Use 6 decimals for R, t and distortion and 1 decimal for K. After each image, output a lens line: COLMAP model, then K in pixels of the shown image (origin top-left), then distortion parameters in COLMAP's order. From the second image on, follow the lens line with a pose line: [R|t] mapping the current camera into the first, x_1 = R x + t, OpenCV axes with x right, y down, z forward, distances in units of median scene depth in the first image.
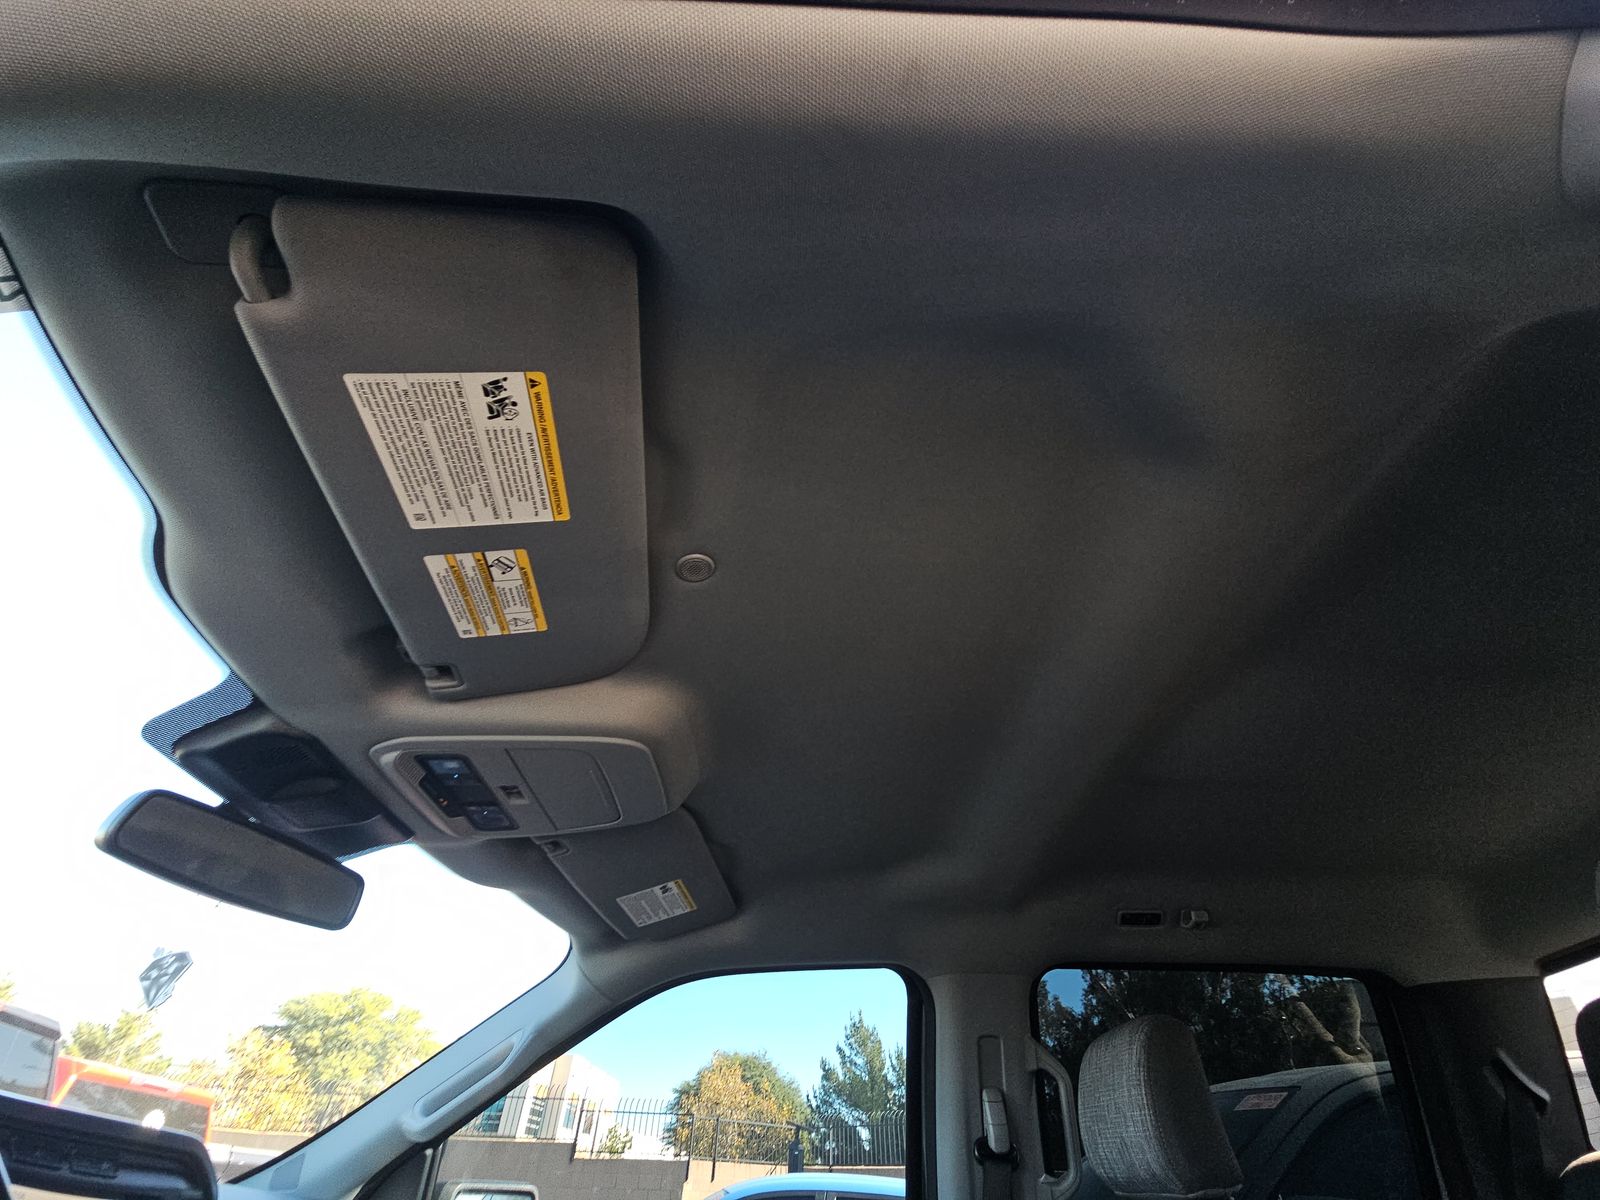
lens RADIAL K [[654.5, 0, 804.2], [0, 654.5, 603.7], [0, 0, 1]] dist [0.015283, -0.016178]
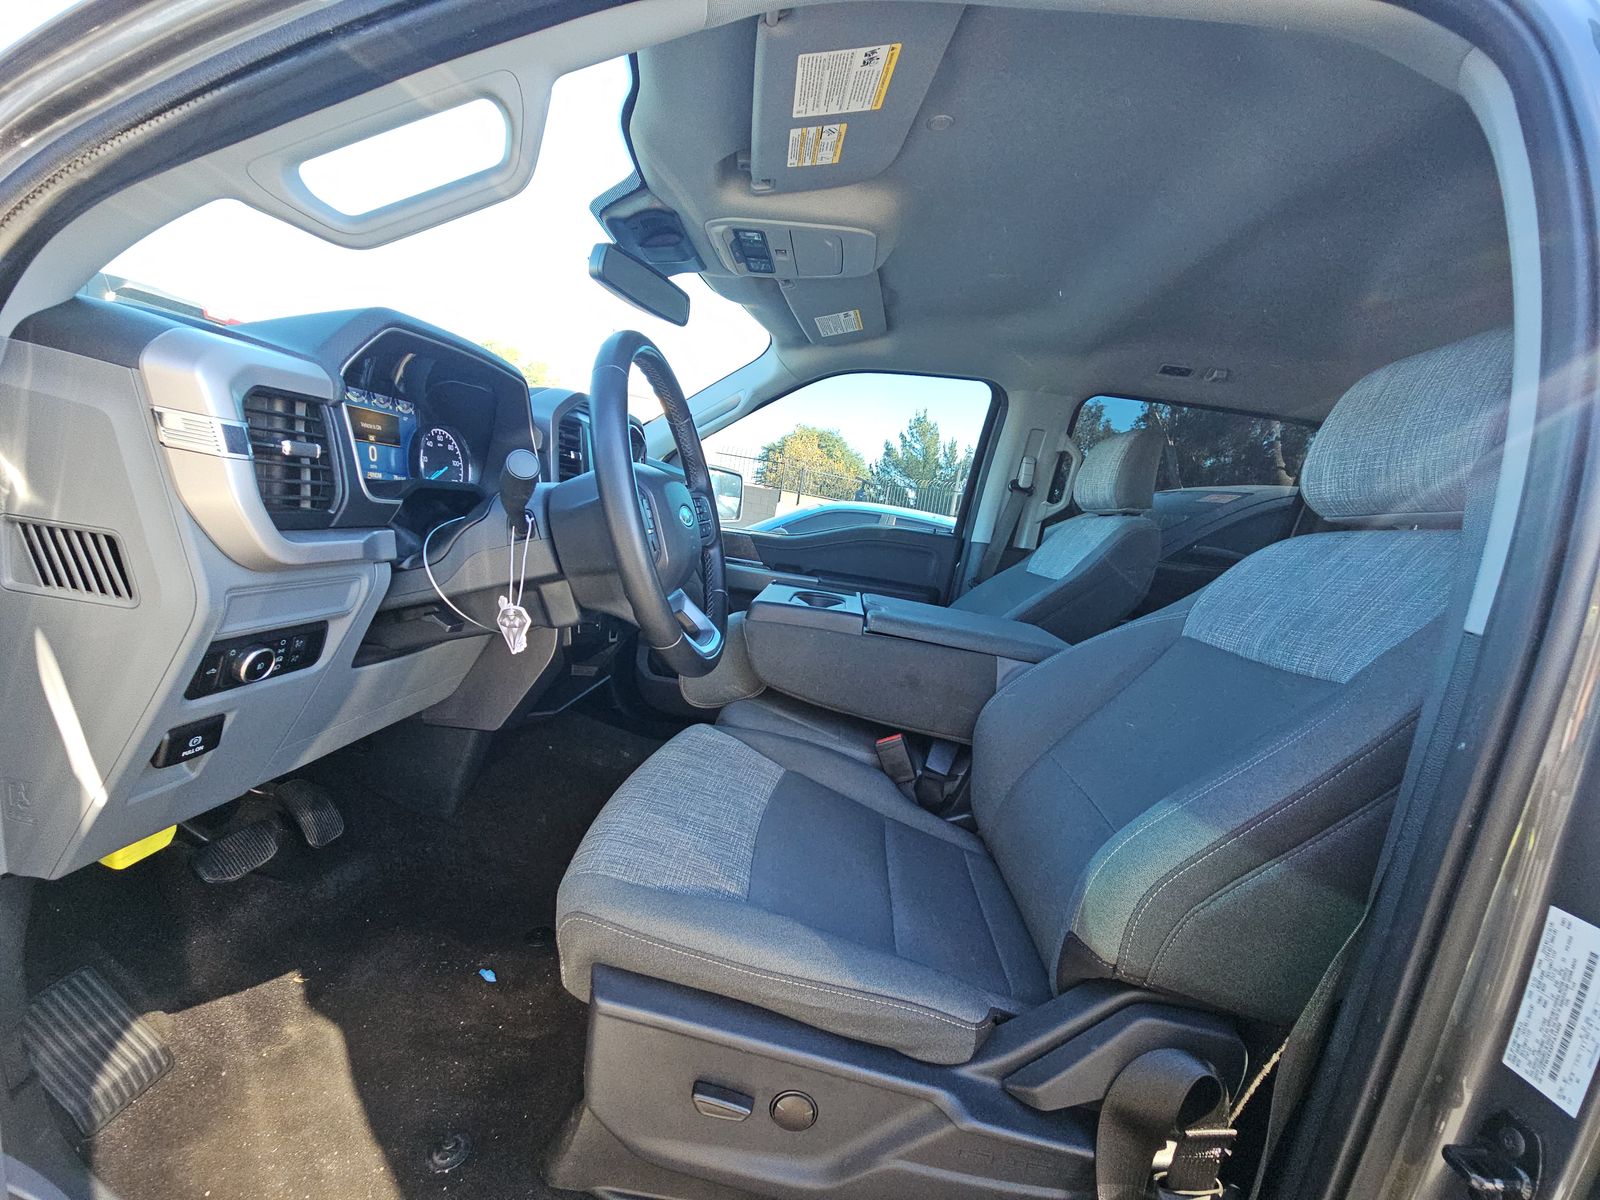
lens RADIAL K [[654.5, 0, 804.2], [0, 654.5, 603.7], [0, 0, 1]] dist [0.015283, -0.016178]
pose [[0.987806, 0.142134, -0.063539, -0.123854], [-0.044866, 0.650677, 0.758028, -0.255894], [0.149085, -0.745934, 0.649119, -0.452574]]
